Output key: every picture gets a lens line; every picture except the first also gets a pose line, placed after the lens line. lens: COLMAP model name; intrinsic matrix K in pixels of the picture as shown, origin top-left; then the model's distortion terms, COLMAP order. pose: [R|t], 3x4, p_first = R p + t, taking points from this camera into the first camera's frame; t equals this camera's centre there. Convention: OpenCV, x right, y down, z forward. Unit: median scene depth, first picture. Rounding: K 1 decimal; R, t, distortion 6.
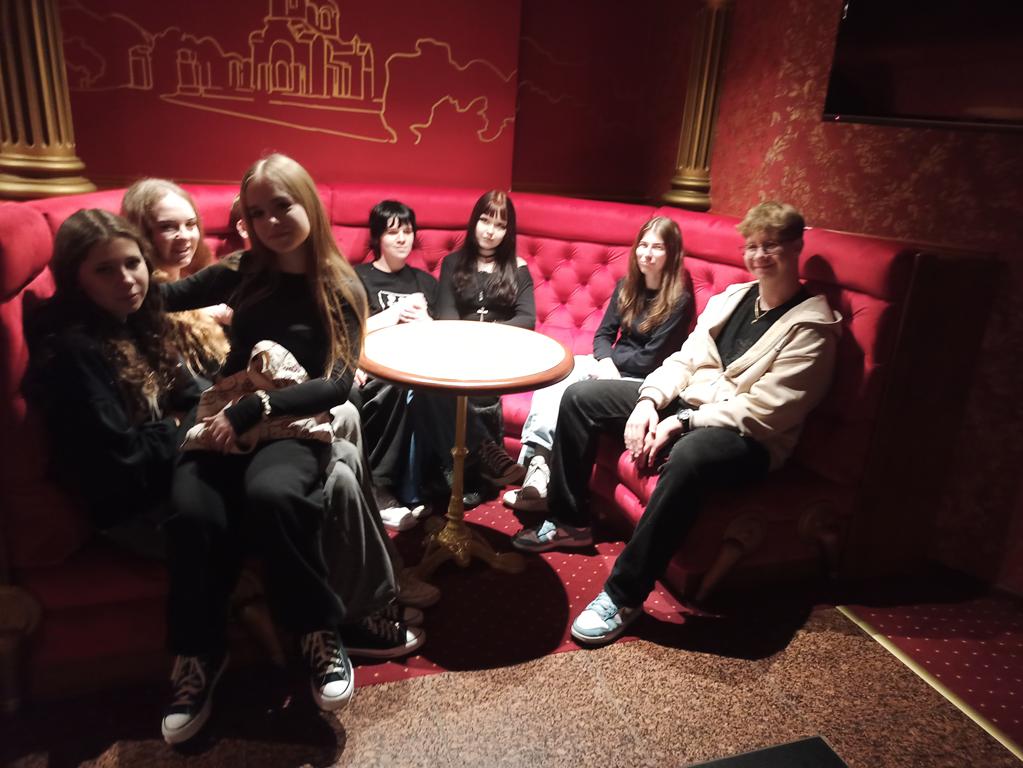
lens RADIAL K [[745.6, 0, 518.1], [0, 745.6, 376.7], [0, 0, 1]] dist [0.046729, -0.027498]
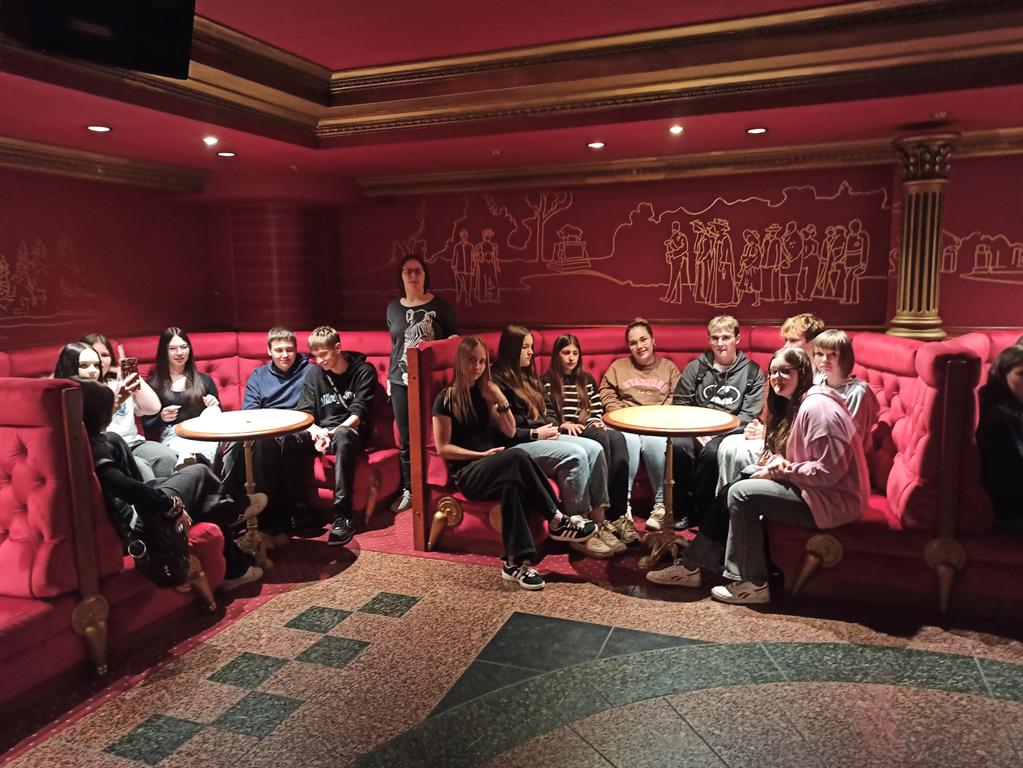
lens RADIAL K [[745.6, 0, 506.2], [0, 745.6, 376.8], [0, 0, 1]] dist [0.046729, -0.027498]
pose [[0.746573, 0.012831, -0.665180, -0.137148], [-0.140205, 0.980395, -0.138450, 0.167687], [0.650362, 0.196624, 0.733736, -0.670319]]
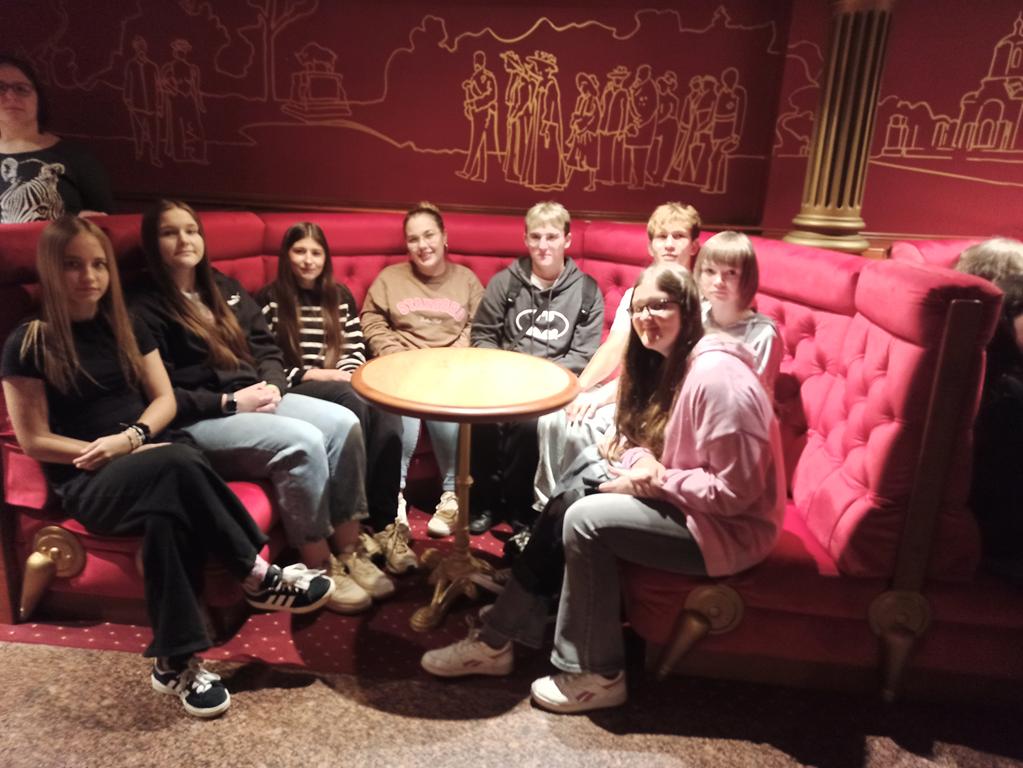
lens RADIAL K [[745.6, 0, 513.5], [0, 745.6, 383.5], [0, 0, 1]] dist [0.046729, -0.027498]
pose [[0.897932, 0.100644, -0.428474, -0.423552], [-0.119853, 0.992628, -0.018012, 0.031151], [0.423502, 0.067527, 0.903375, -0.175394]]
